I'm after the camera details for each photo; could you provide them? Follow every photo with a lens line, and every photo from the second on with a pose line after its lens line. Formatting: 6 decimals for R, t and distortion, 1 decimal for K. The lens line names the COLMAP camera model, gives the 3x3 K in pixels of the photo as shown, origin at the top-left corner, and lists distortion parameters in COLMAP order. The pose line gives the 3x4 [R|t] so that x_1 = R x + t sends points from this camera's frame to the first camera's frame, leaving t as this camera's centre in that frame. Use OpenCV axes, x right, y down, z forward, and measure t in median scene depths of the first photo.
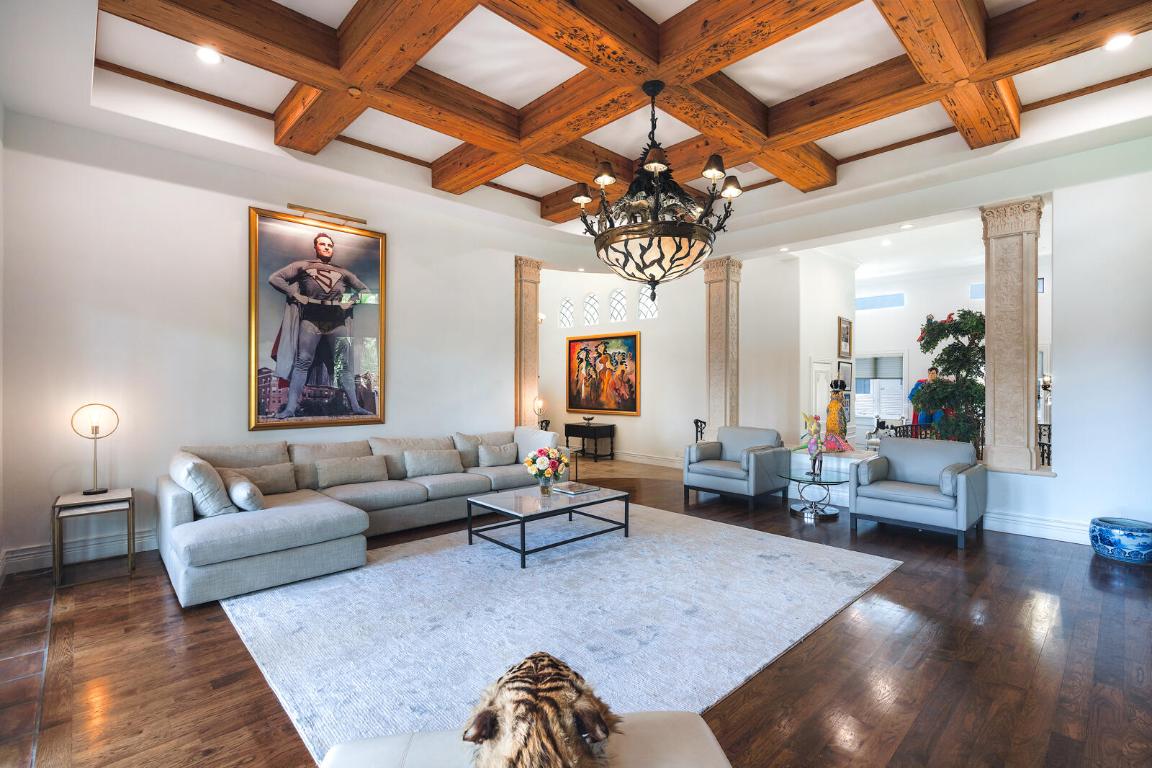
lens RADIAL K [[526.2, 0, 576.6], [0, 526.2, 381.5], [0, 0, 1]] dist [-0.002920, -0.000259]
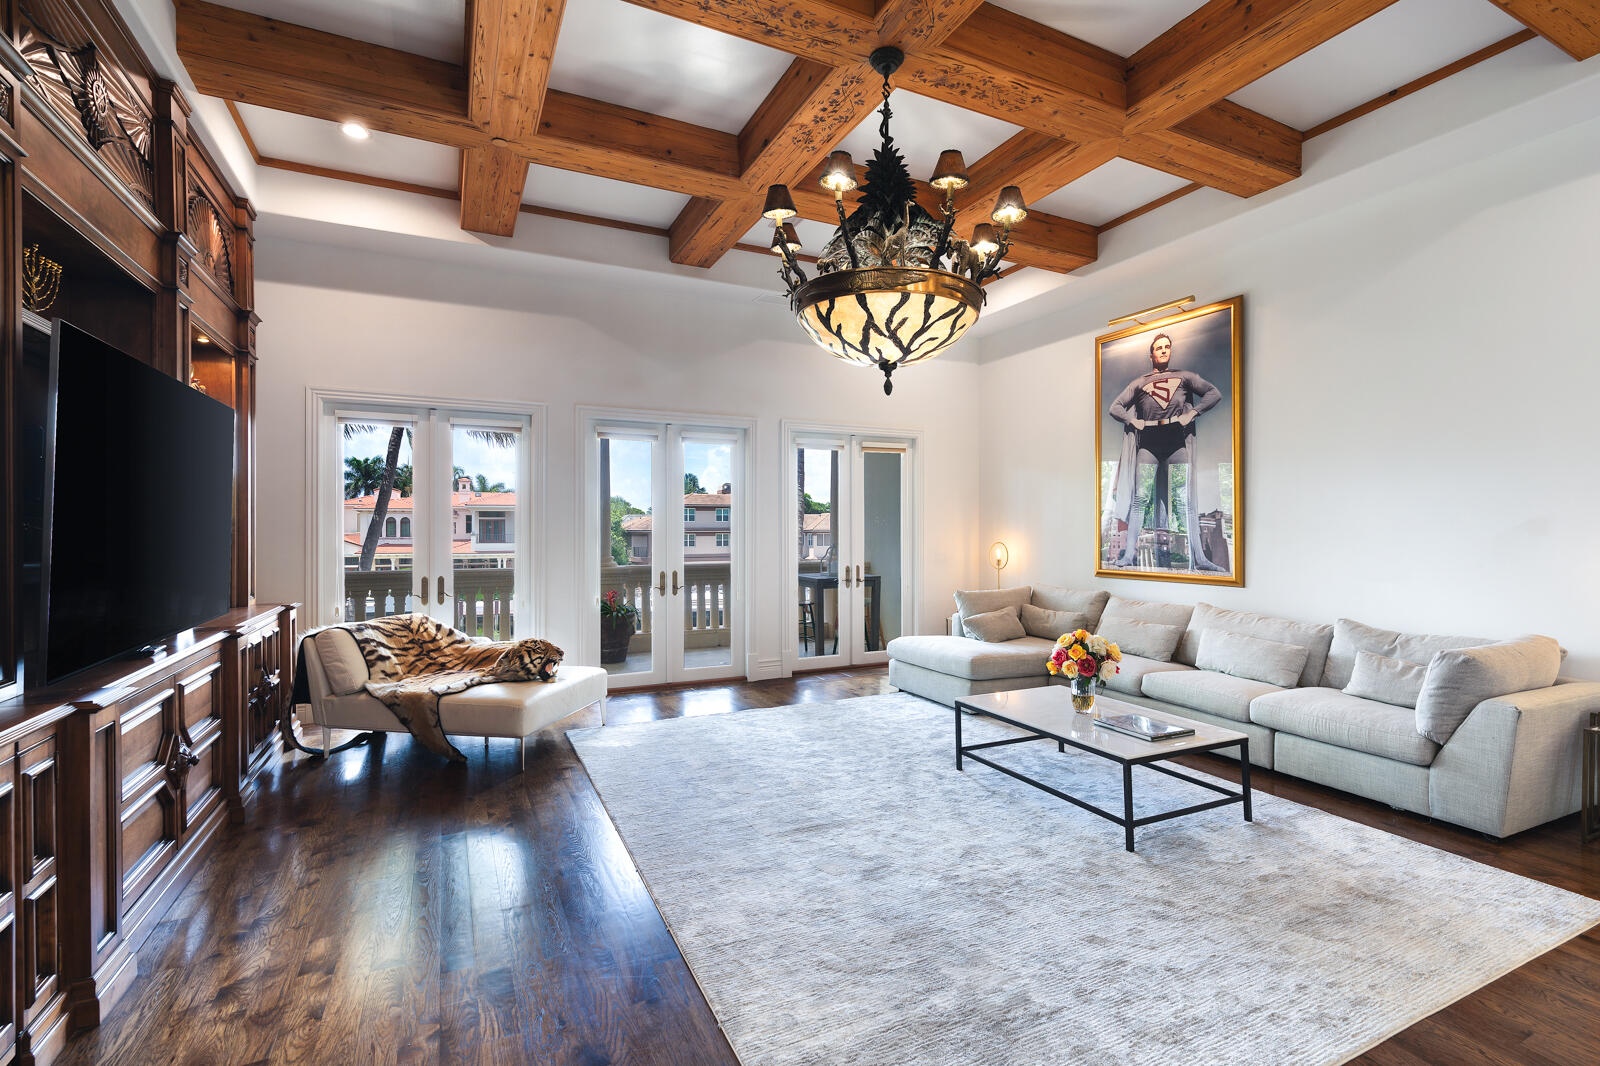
lens RADIAL K [[730.9, 0, 799.4], [0, 730.9, 533.4], [0, 0, 1]] dist [-0.002920, -0.000259]
pose [[-0.296588, 0.003932, -0.954997, 0.723825], [-0.001131, 0.999989, 0.004469, 0.010711], [0.955005, 0.002406, -0.296580, 0.816516]]
